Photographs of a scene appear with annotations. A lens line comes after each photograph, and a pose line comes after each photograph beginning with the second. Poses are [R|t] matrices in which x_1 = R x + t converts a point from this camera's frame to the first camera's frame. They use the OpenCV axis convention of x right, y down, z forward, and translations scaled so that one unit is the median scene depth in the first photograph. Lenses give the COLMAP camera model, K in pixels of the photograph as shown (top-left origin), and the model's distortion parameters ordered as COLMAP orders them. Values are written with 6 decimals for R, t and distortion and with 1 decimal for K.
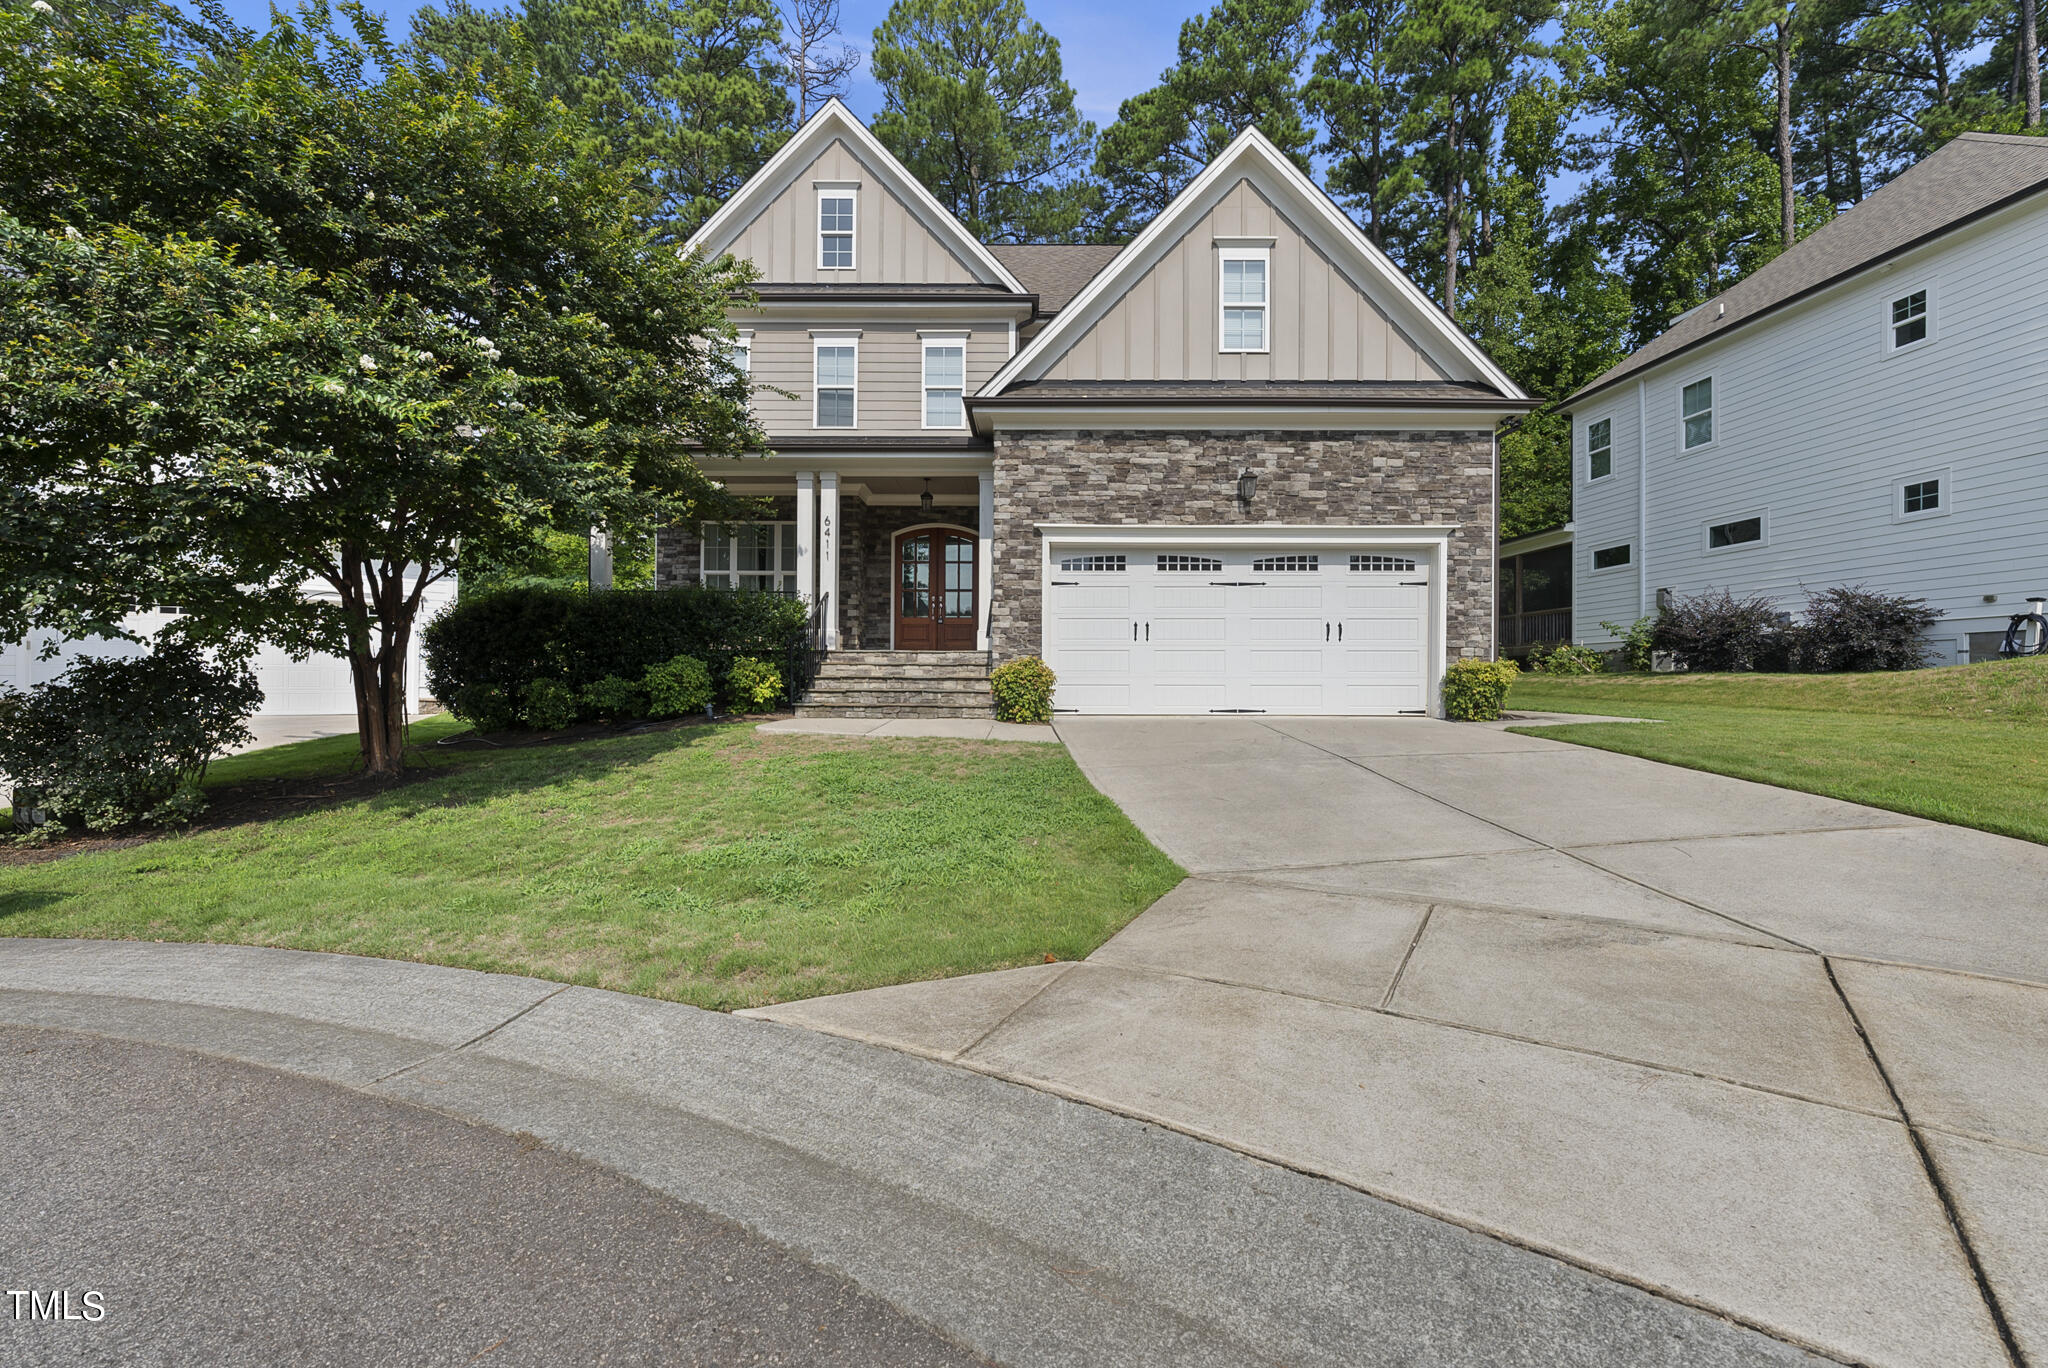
lens RADIAL K [[733.5, 0, 1031.4], [0, 733.5, 683.5], [0, 0, 1]] dist [0.000463, 0.000006]
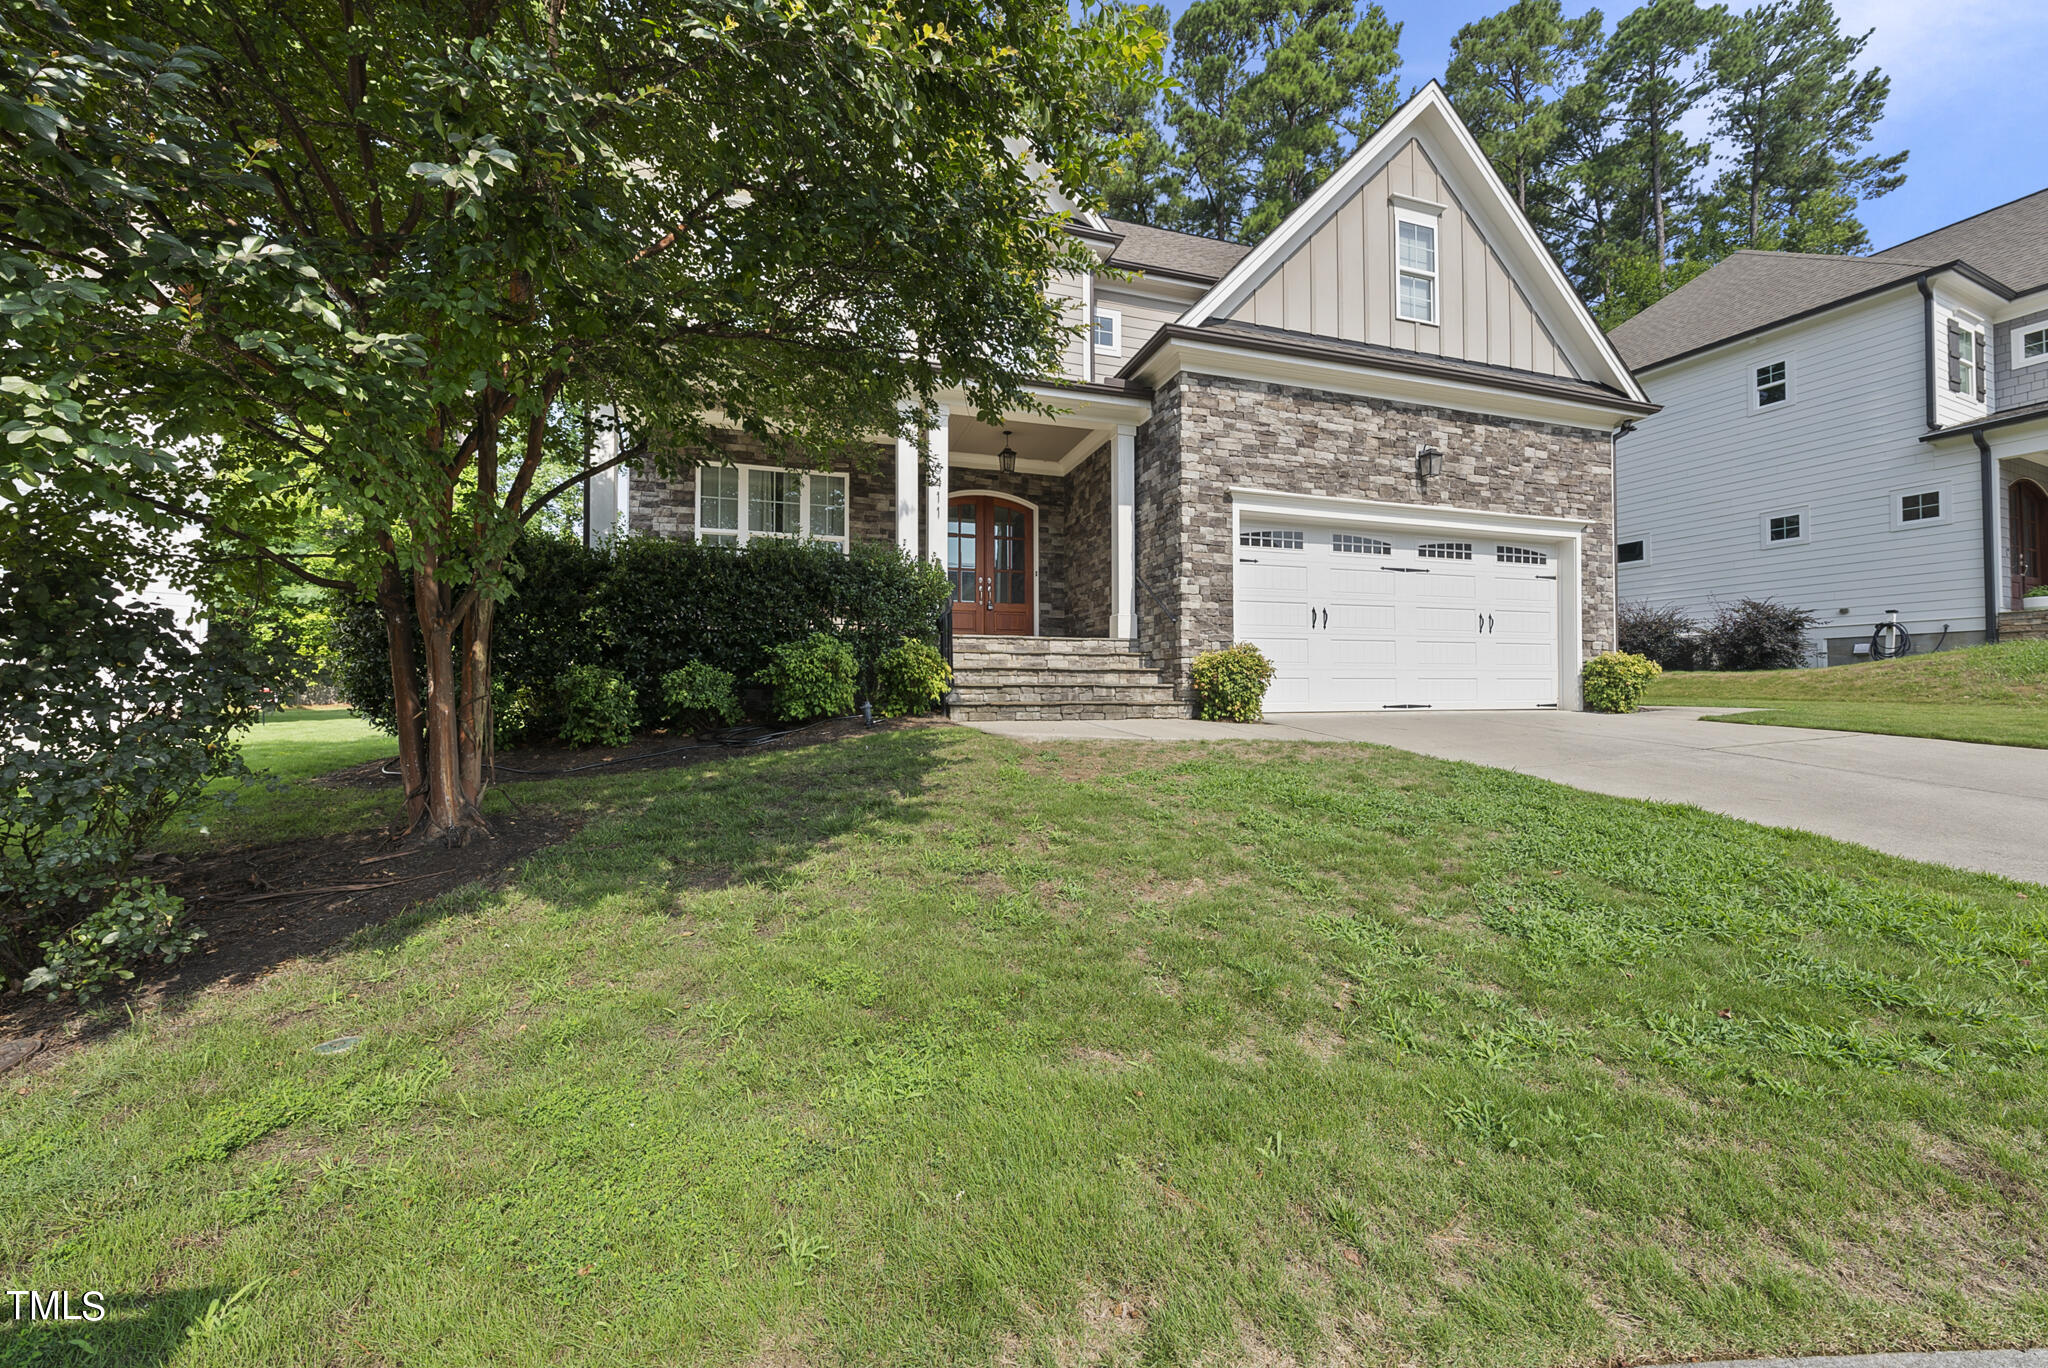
lens RADIAL K [[733.5, 0, 1021.6], [0, 733.5, 682.8], [0, 0, 1]] dist [0.000463, 0.000006]
pose [[0.953895, -0.001510, 0.300135, -0.473194], [0.005674, 0.999899, -0.013004, 0.017543], [-0.300085, 0.014108, 0.953808, 0.266535]]
